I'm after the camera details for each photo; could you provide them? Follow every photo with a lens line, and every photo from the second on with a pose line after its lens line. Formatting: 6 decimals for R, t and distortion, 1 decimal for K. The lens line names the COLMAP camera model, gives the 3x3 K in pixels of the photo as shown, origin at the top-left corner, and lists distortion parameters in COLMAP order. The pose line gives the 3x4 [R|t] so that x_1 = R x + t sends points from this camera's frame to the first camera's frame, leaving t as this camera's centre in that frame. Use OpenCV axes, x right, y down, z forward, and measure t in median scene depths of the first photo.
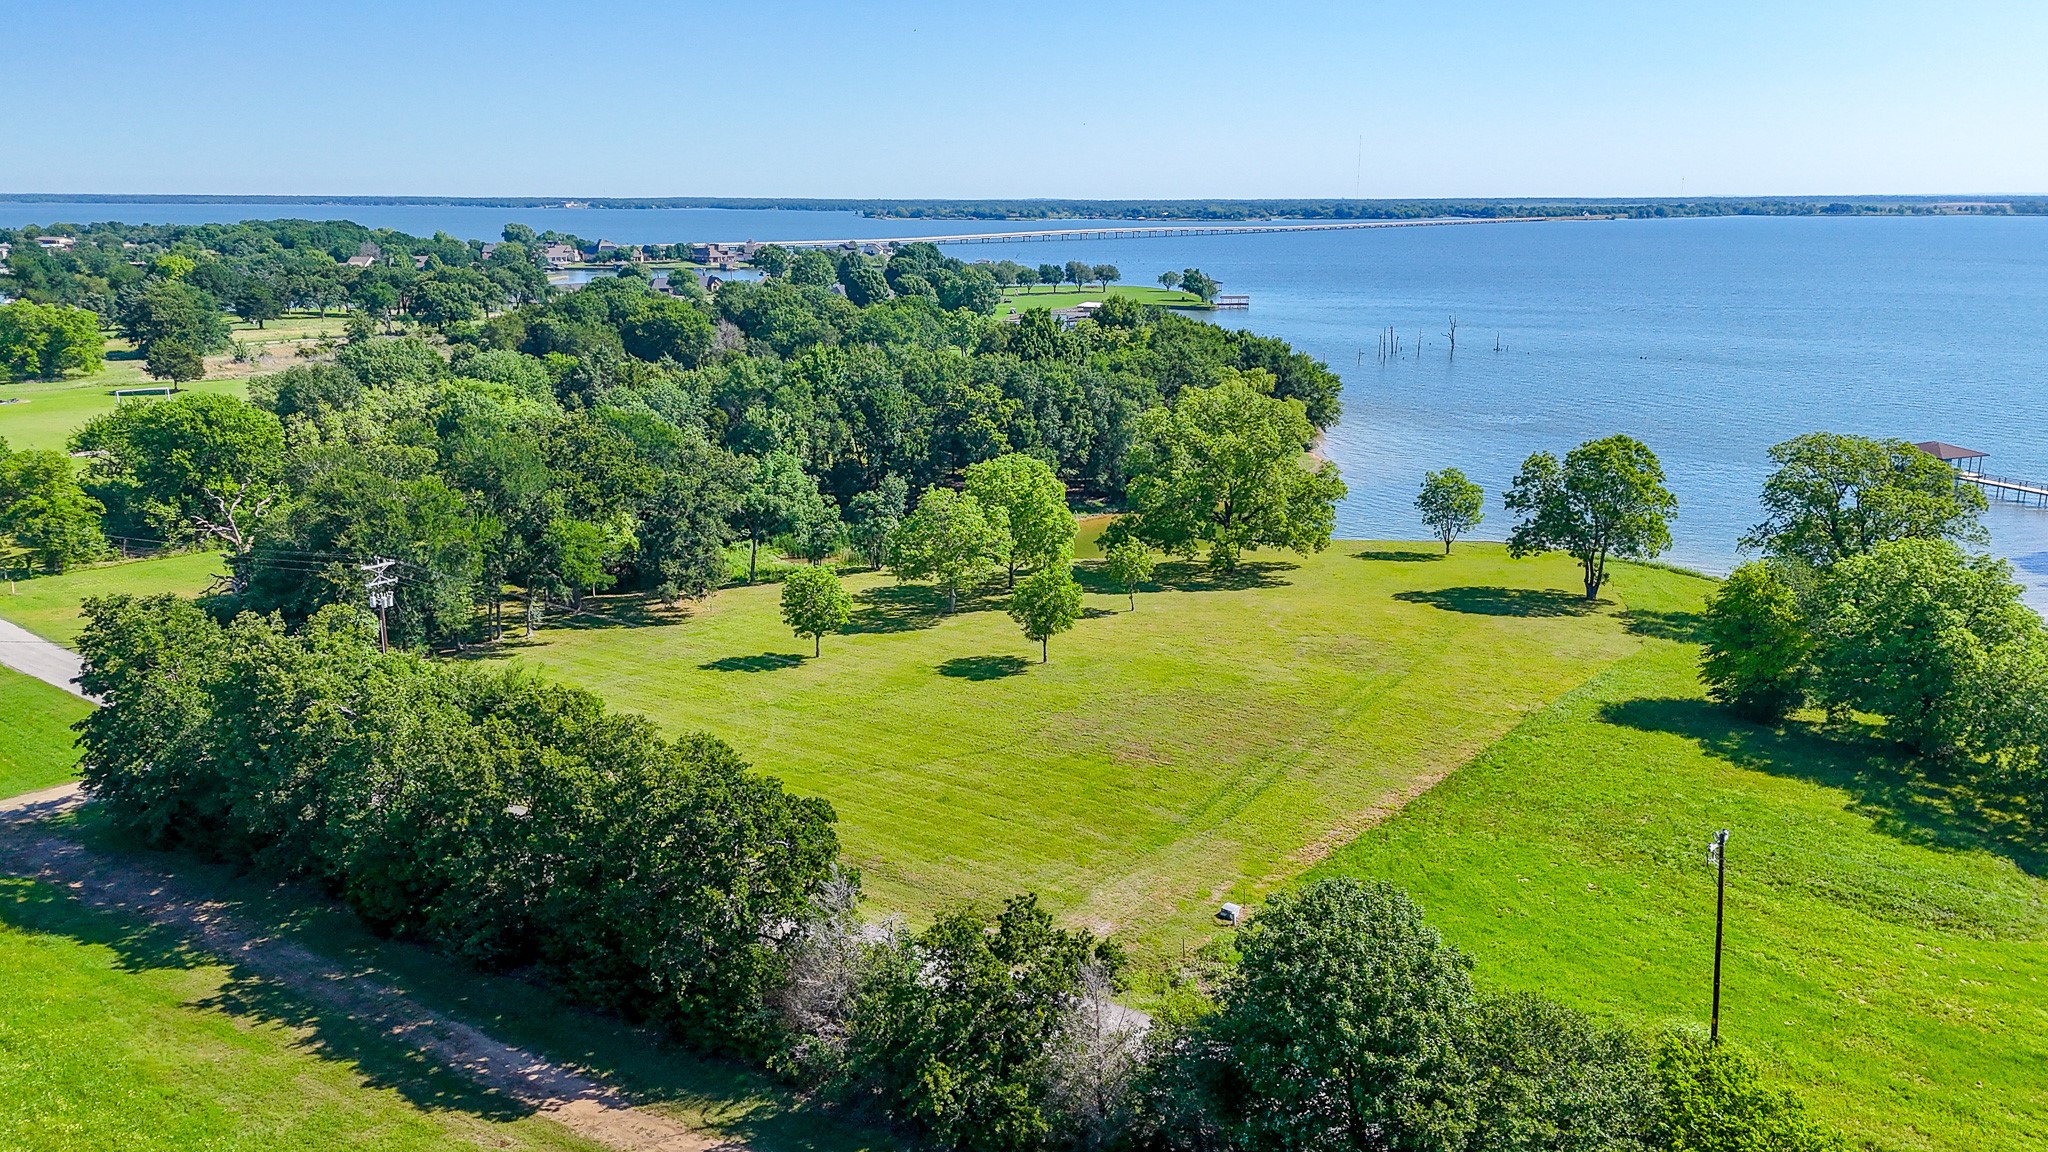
lens RADIAL K [[1515.1, 0, 1029.8], [0, 1515.1, 582.3], [0, 0, 1]] dist [0.084258, -0.098469]
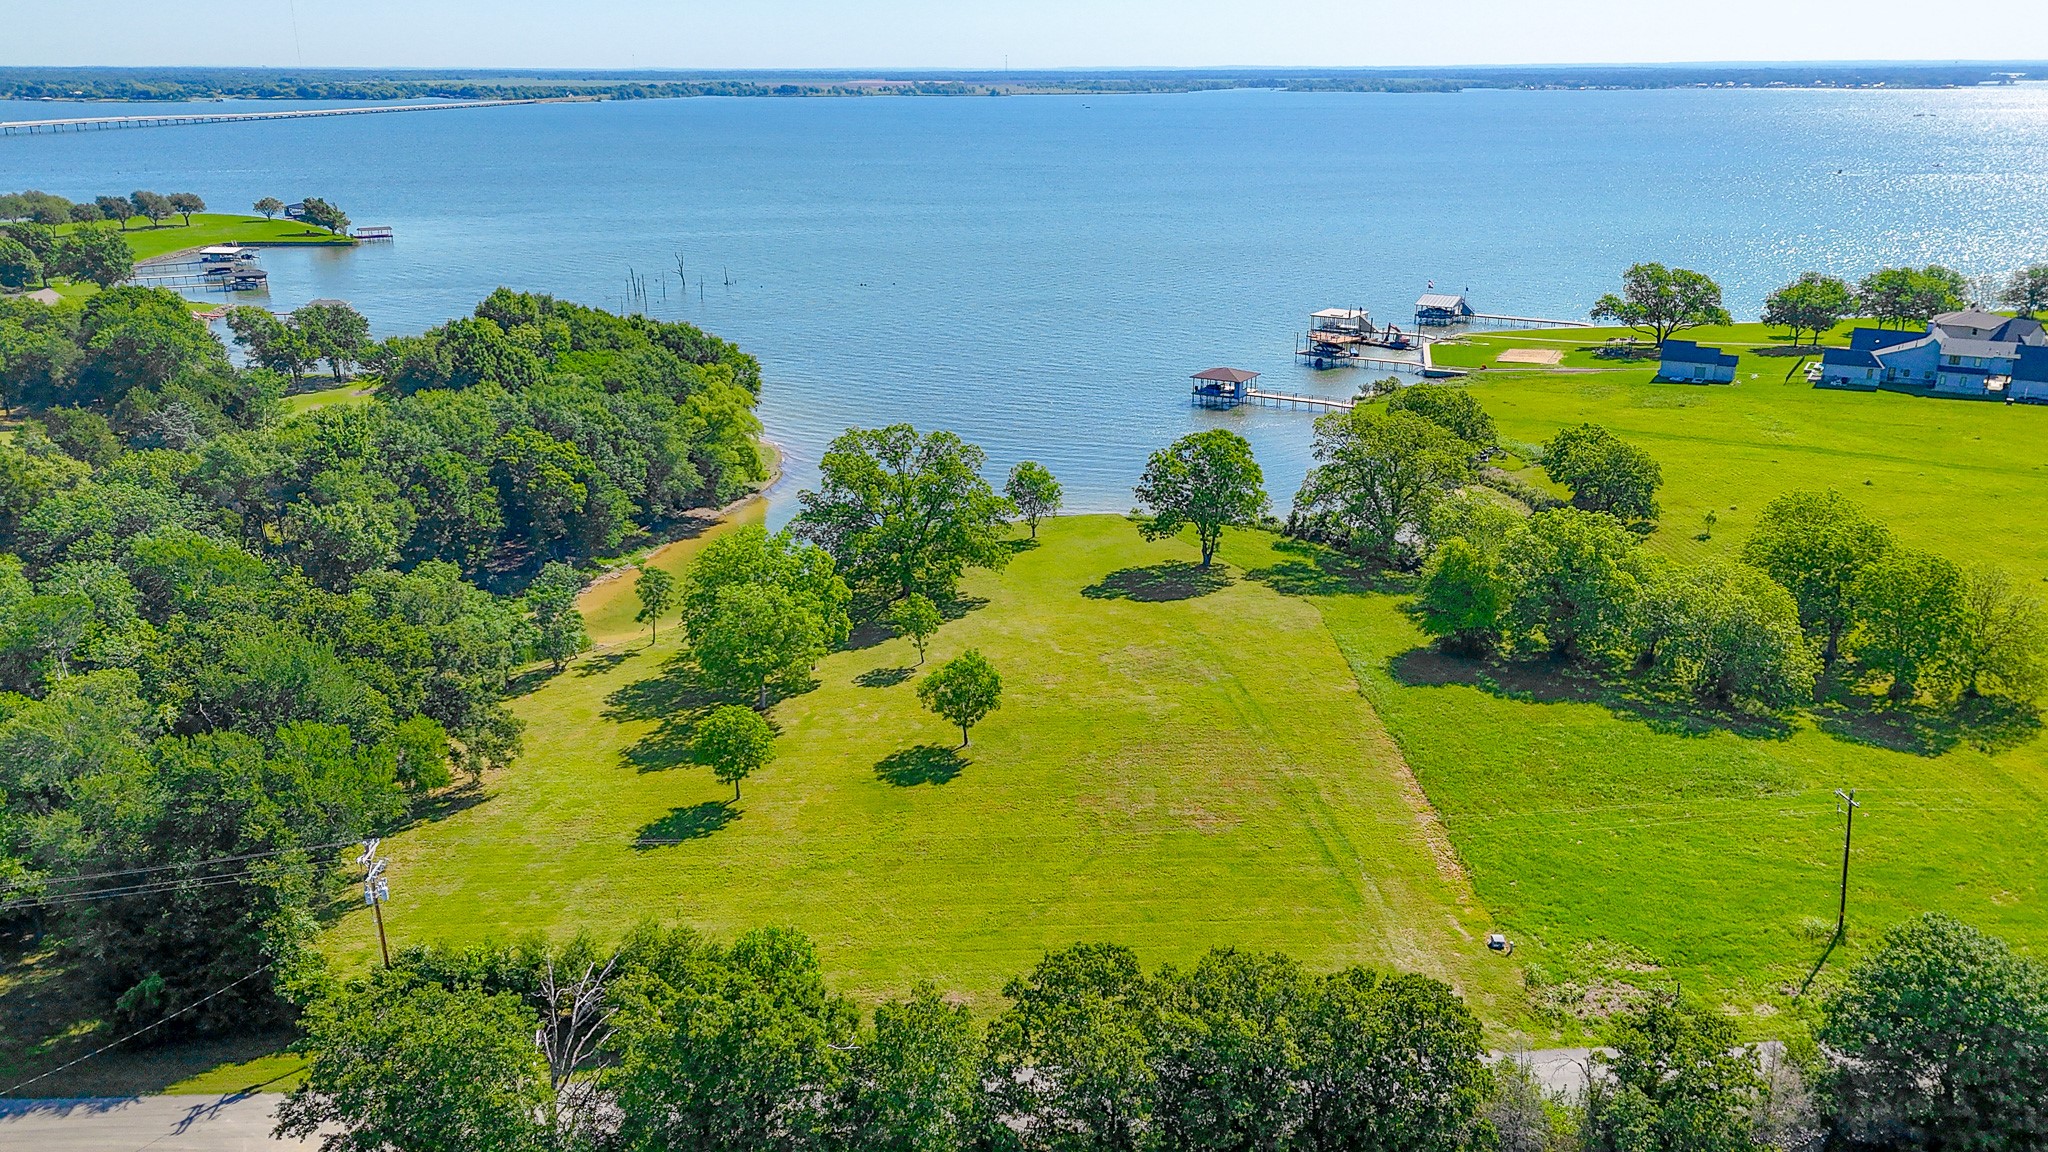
lens RADIAL K [[1515.1, 0, 1029.8], [0, 1515.1, 582.3], [0, 0, 1]] dist [0.084258, -0.098469]
pose [[0.799737, -0.191952, 0.568837, -0.423185], [0.146726, 0.981268, 0.124840, -0.143962], [-0.582145, -0.016376, 0.812920, 0.113762]]
